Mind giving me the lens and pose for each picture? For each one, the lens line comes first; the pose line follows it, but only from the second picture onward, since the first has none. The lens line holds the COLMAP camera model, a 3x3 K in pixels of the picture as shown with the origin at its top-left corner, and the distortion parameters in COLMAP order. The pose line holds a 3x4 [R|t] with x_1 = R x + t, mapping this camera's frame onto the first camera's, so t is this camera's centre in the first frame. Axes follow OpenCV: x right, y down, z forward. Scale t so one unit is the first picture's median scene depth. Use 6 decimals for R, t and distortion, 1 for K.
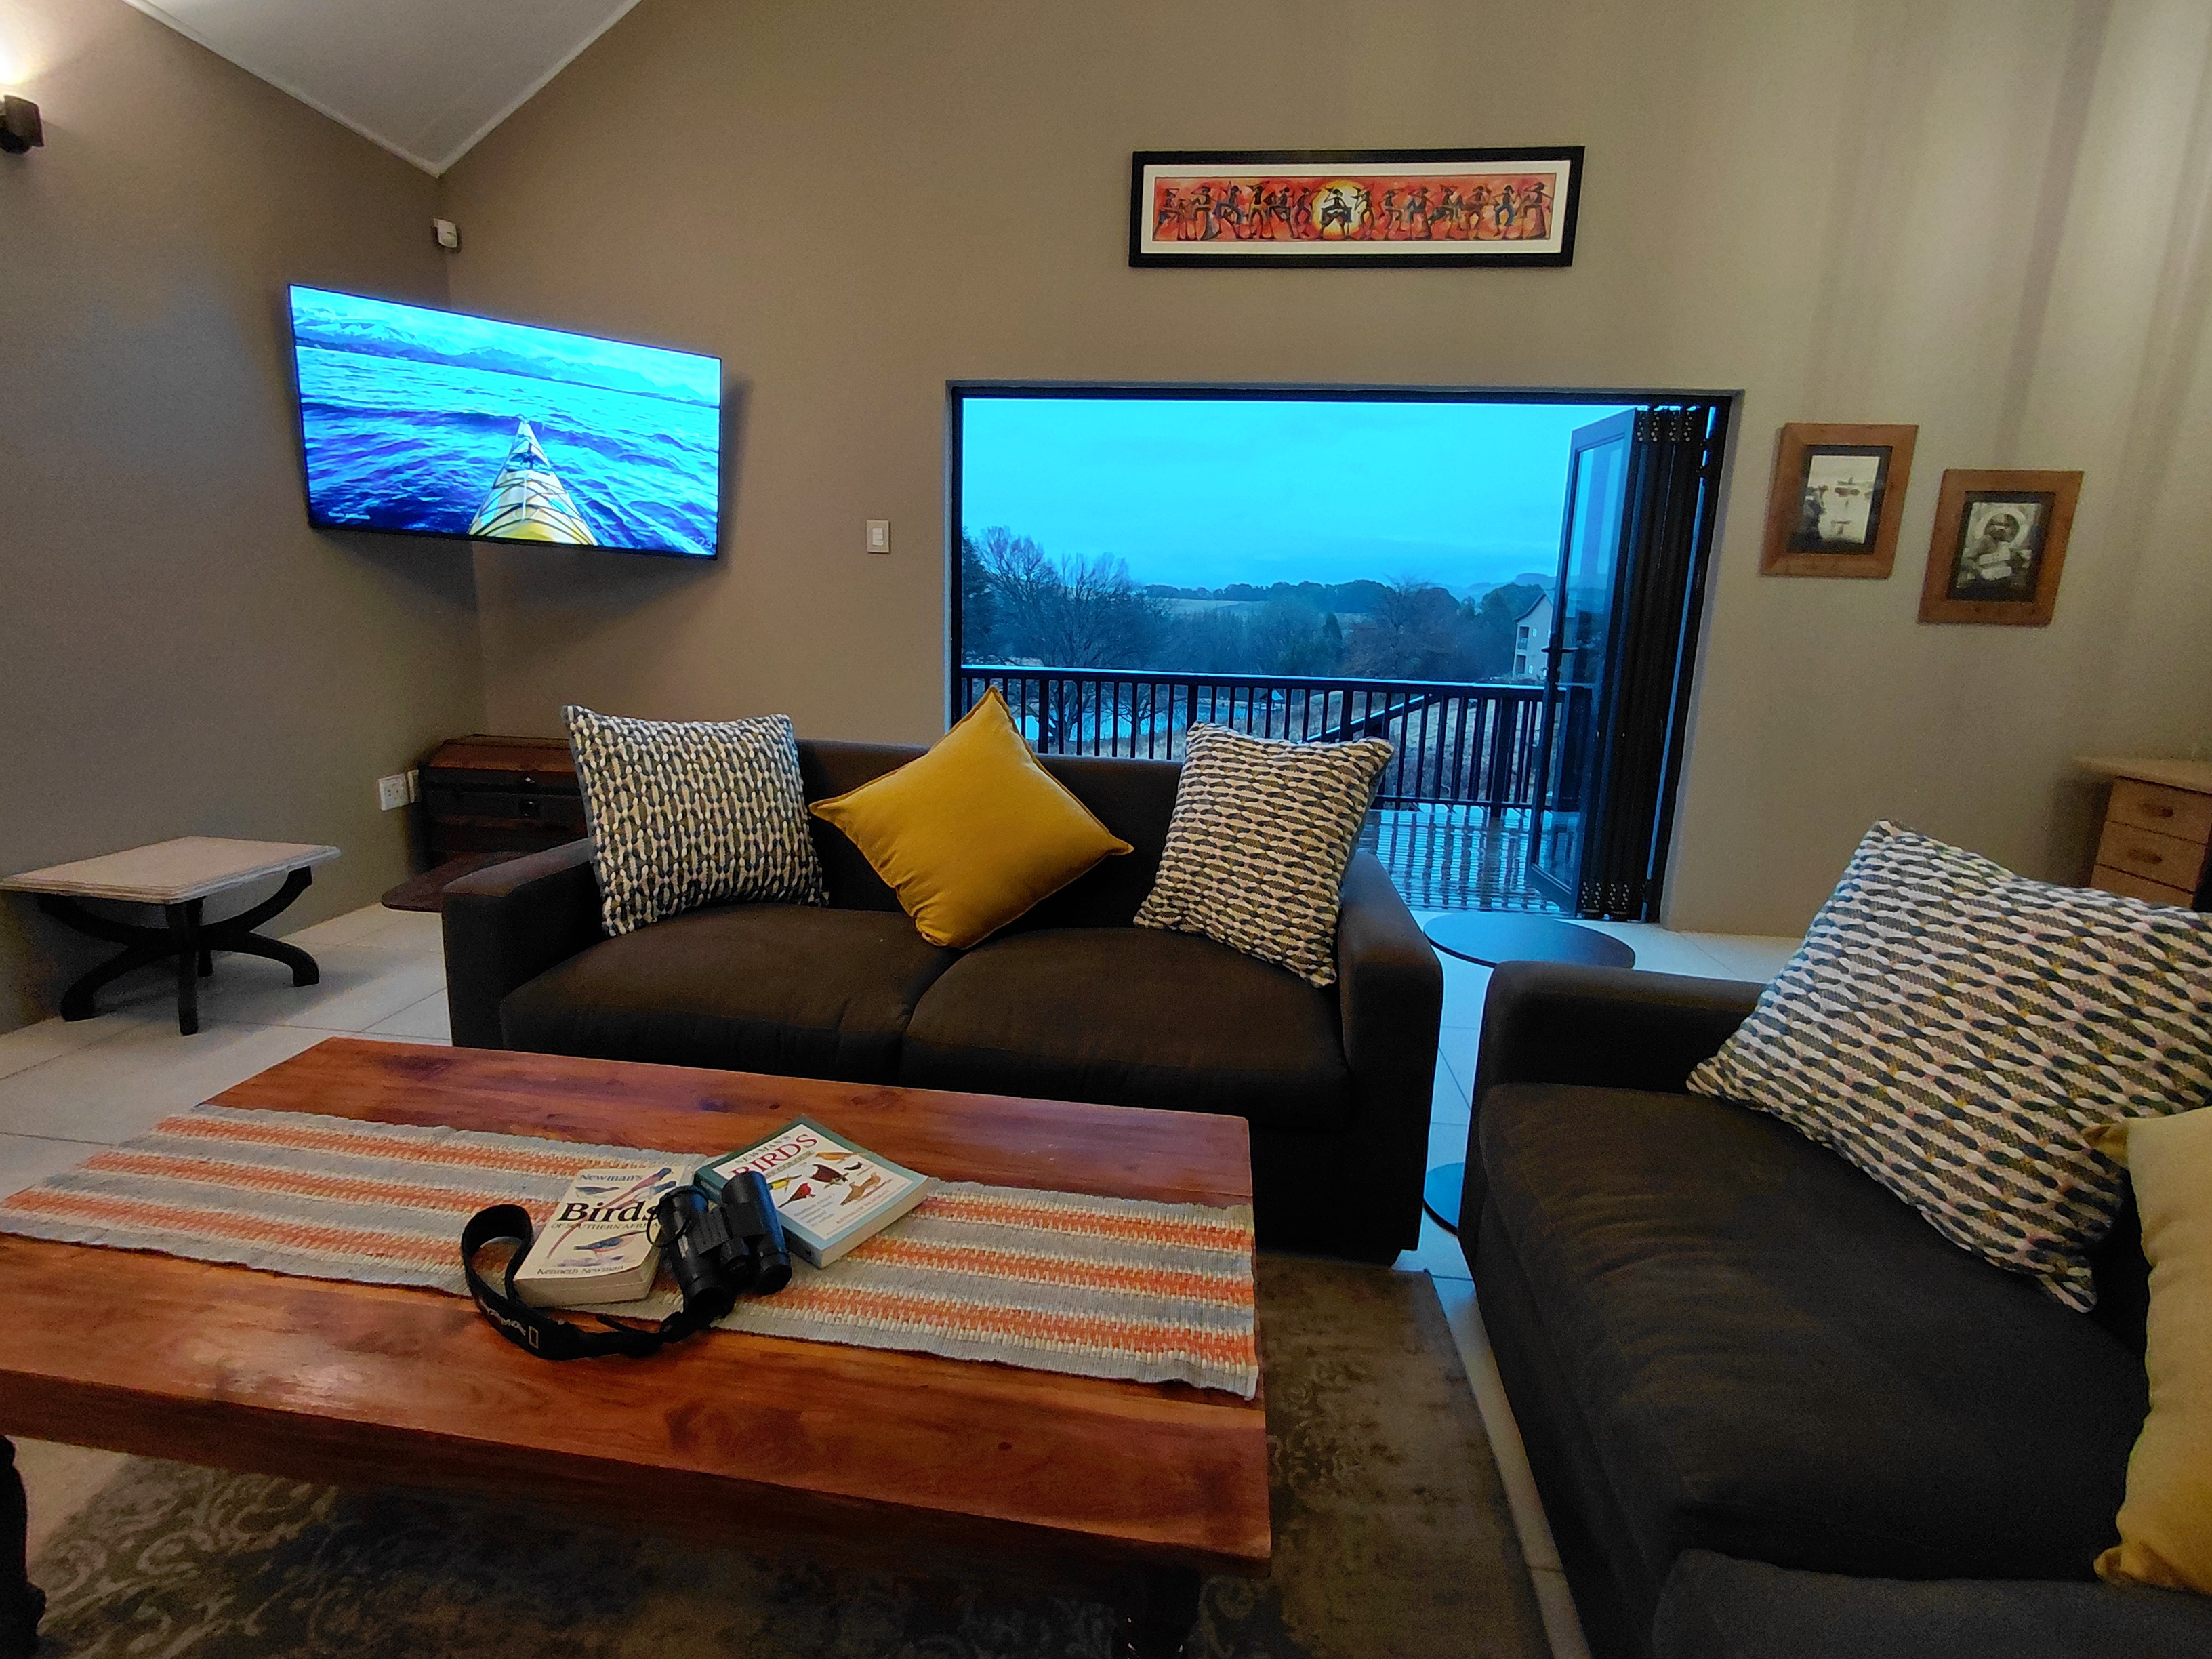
lens RADIAL K [[1031.6, 0, 1097.8], [0, 1031.6, 804.5], [0, 0, 1]] dist [0.002713, 0.003837]
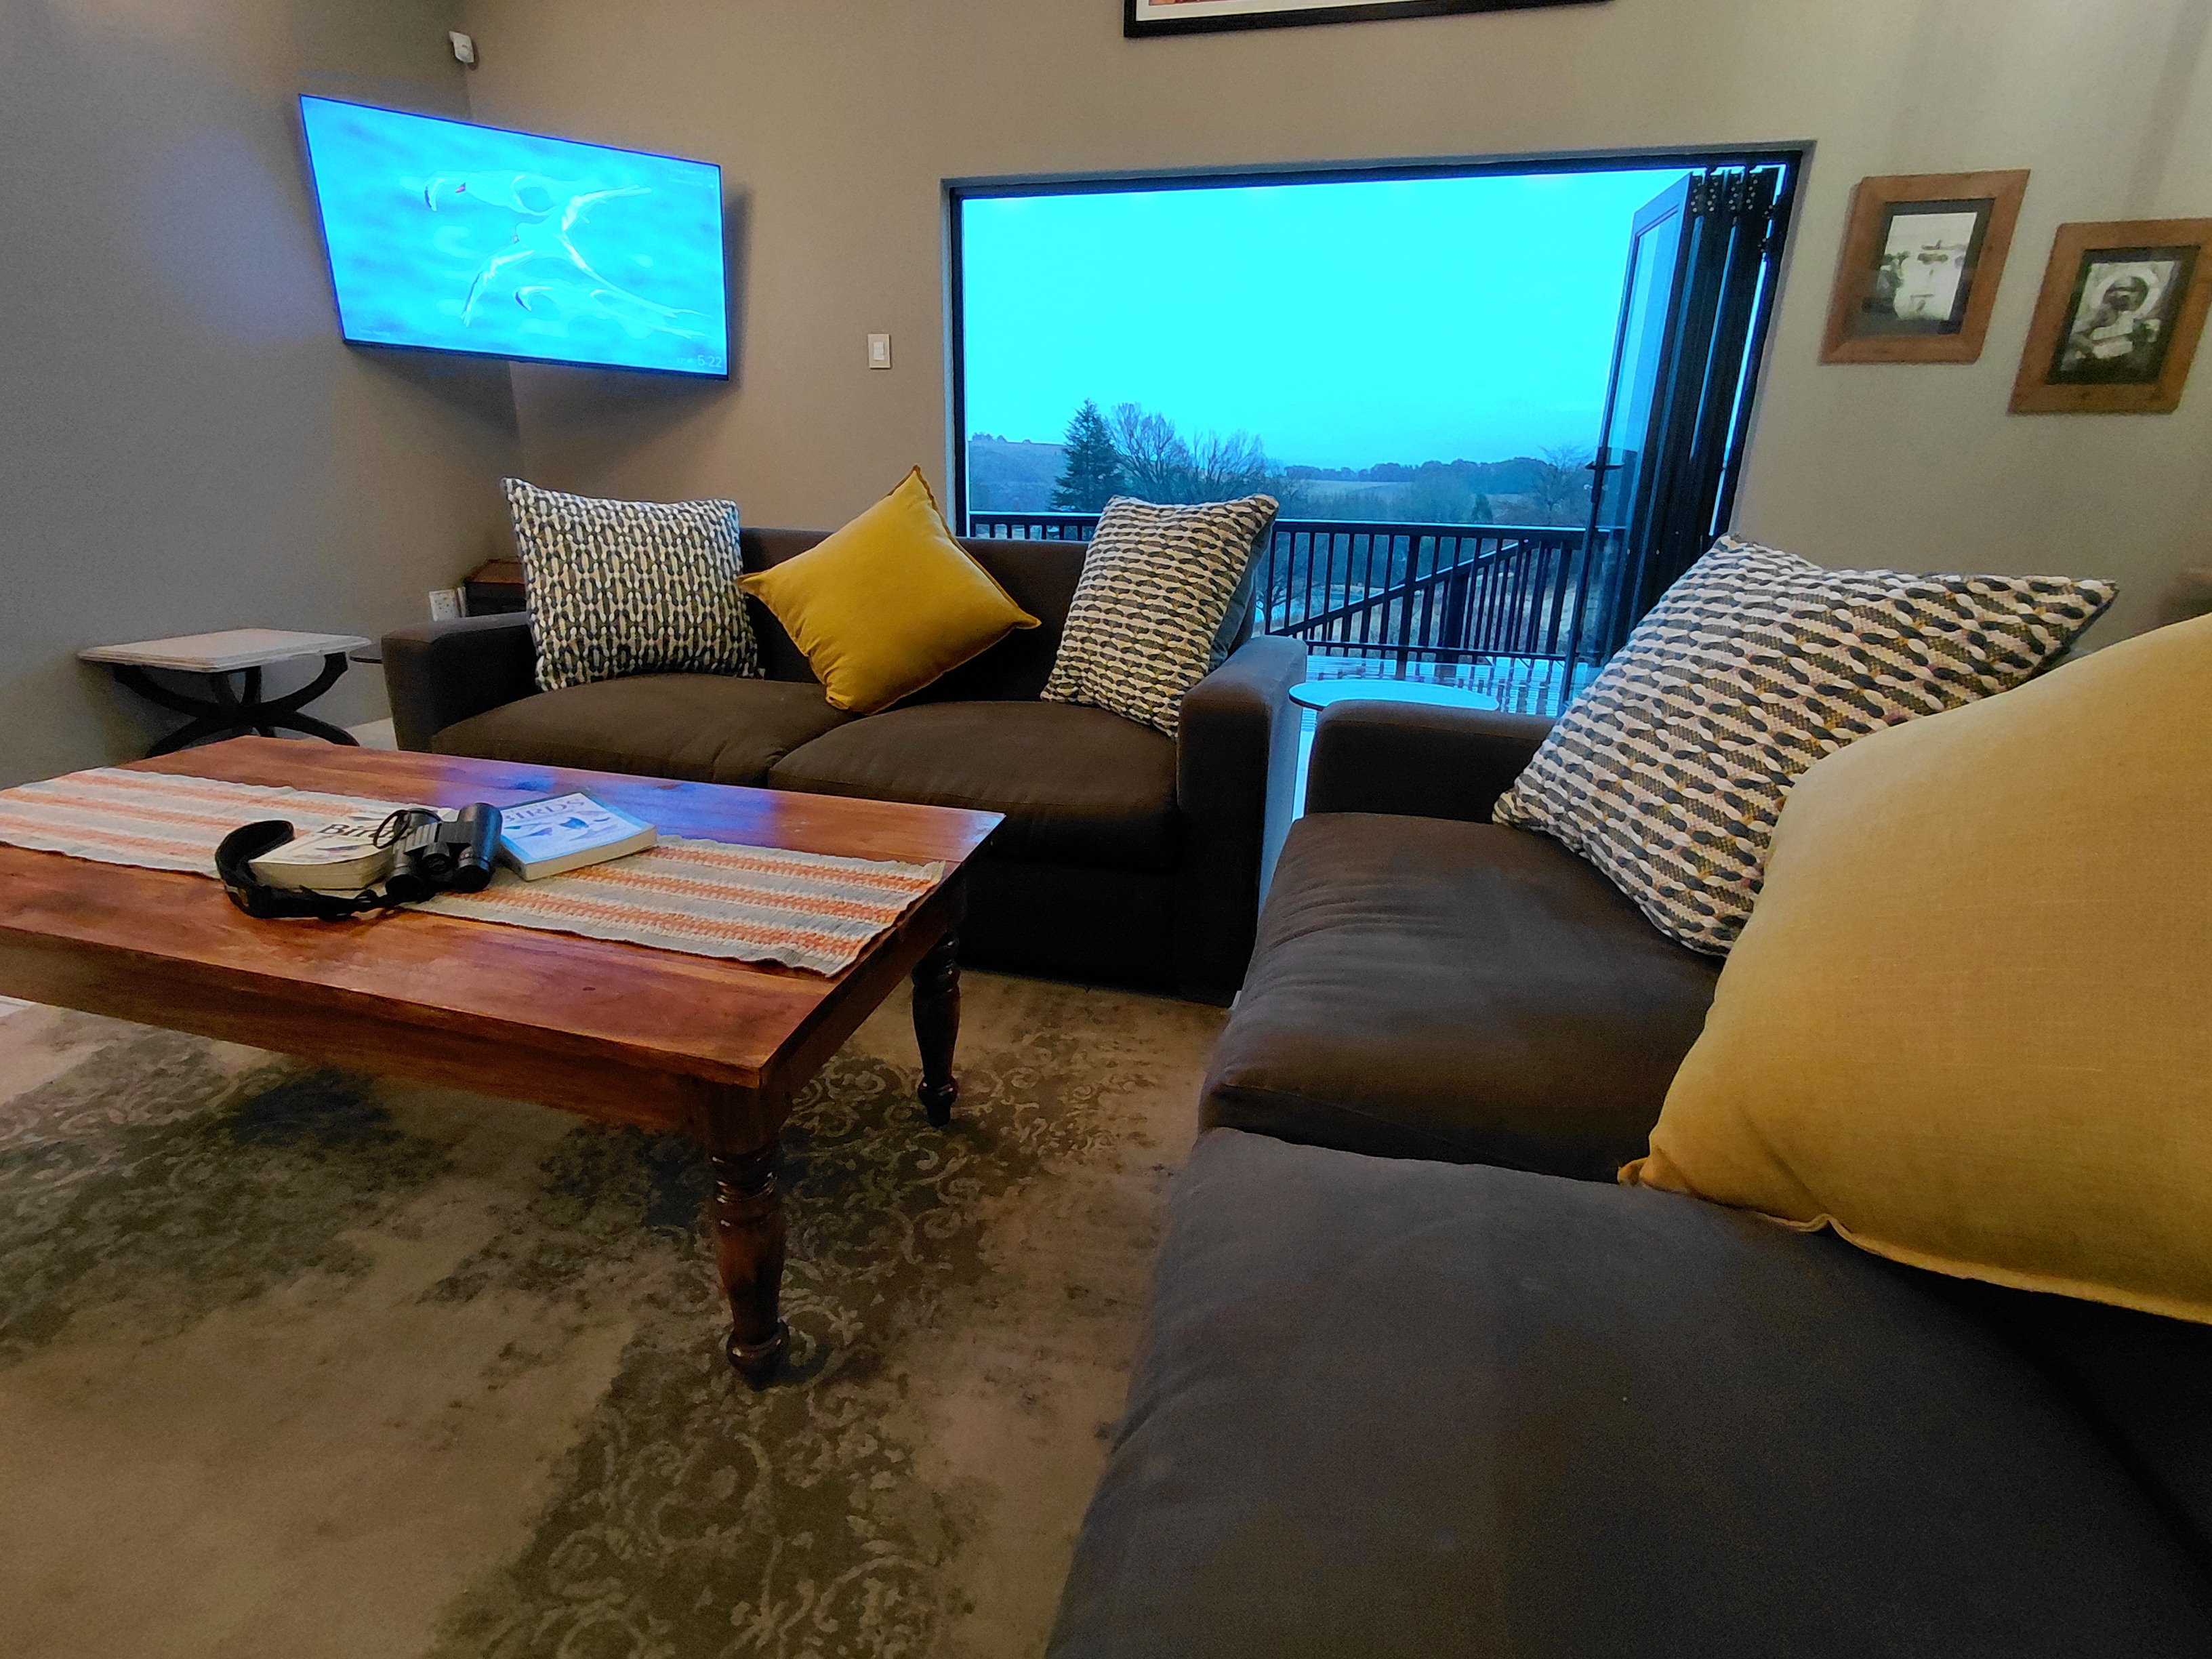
lens RADIAL K [[1031.6, 0, 1095.7], [0, 1031.6, 804.8], [0, 0, 1]] dist [0.002713, 0.003837]
pose [[0.991698, 0.029380, -0.125191, 0.149080], [-0.015963, 0.994146, 0.106862, 0.075308], [0.127597, -0.103976, 0.986361, -0.001610]]
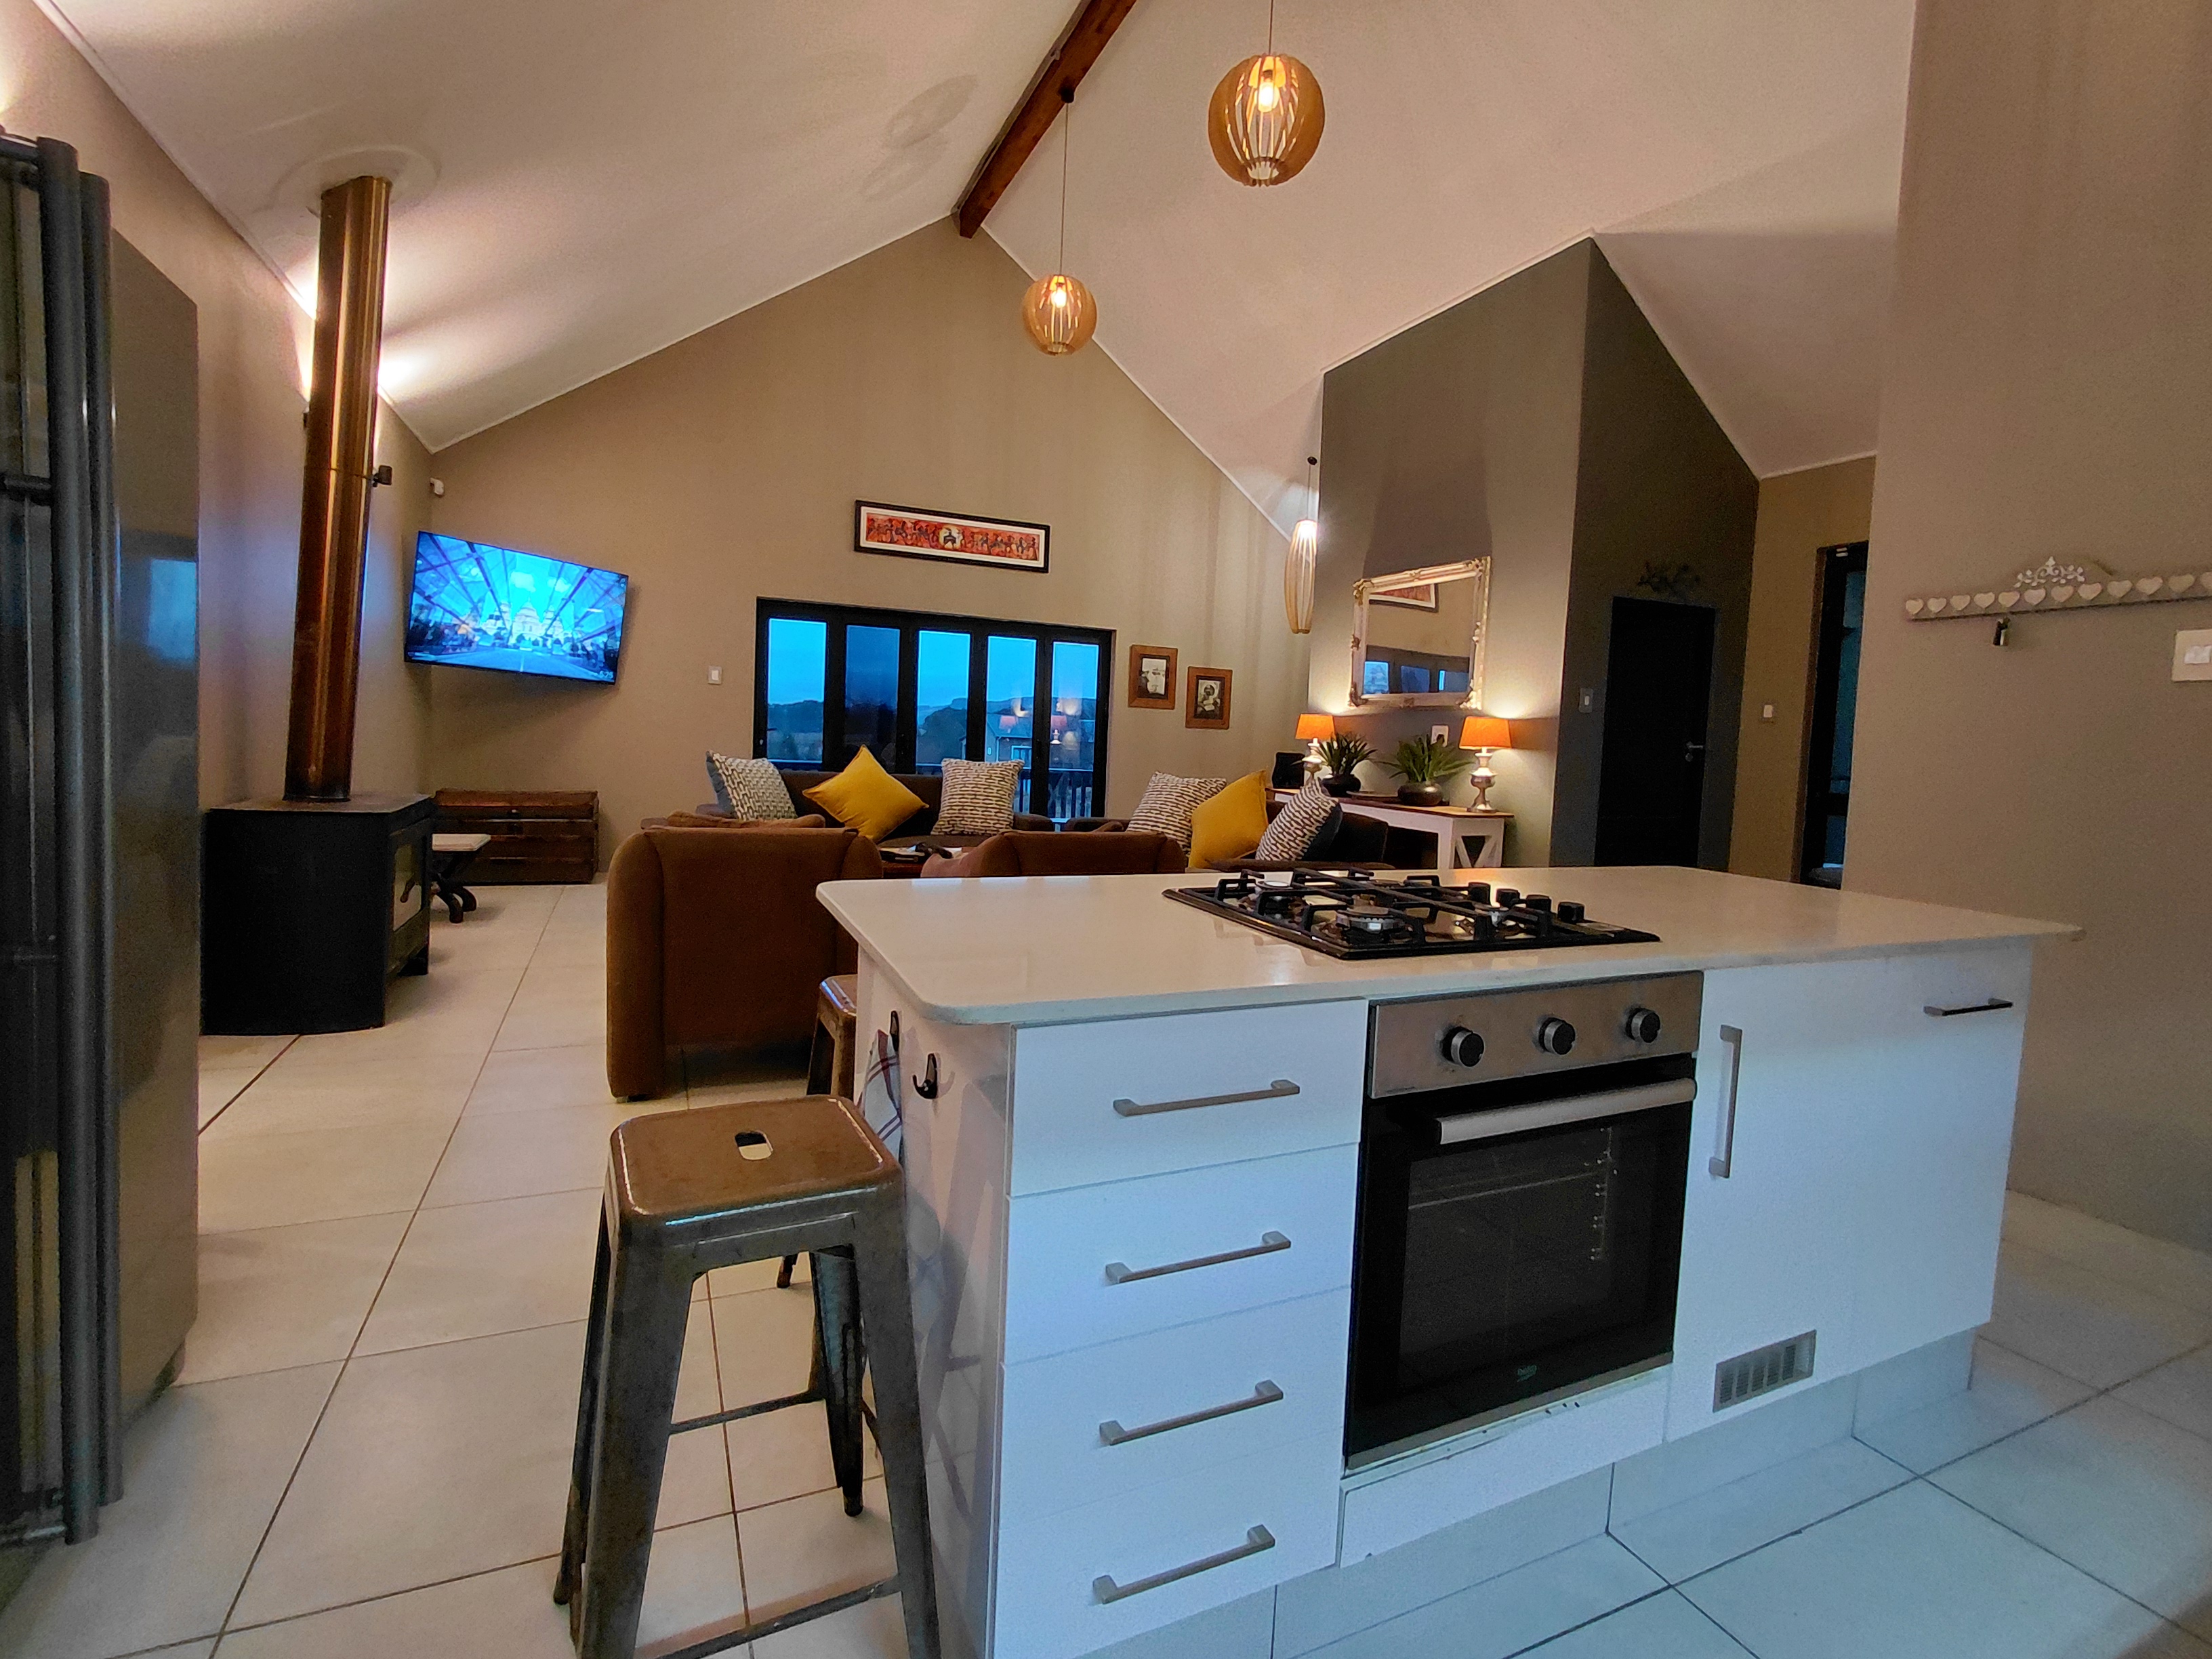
lens RADIAL K [[1031.6, 0, 1094.3], [0, 1031.6, 825.4], [0, 0, 1]] dist [0.002713, 0.003837]
pose [[0.870002, -0.034641, 0.491829, -0.607793], [0.080518, 0.994119, -0.072411, 0.216339], [-0.486429, 0.102599, 0.867675, -0.997165]]
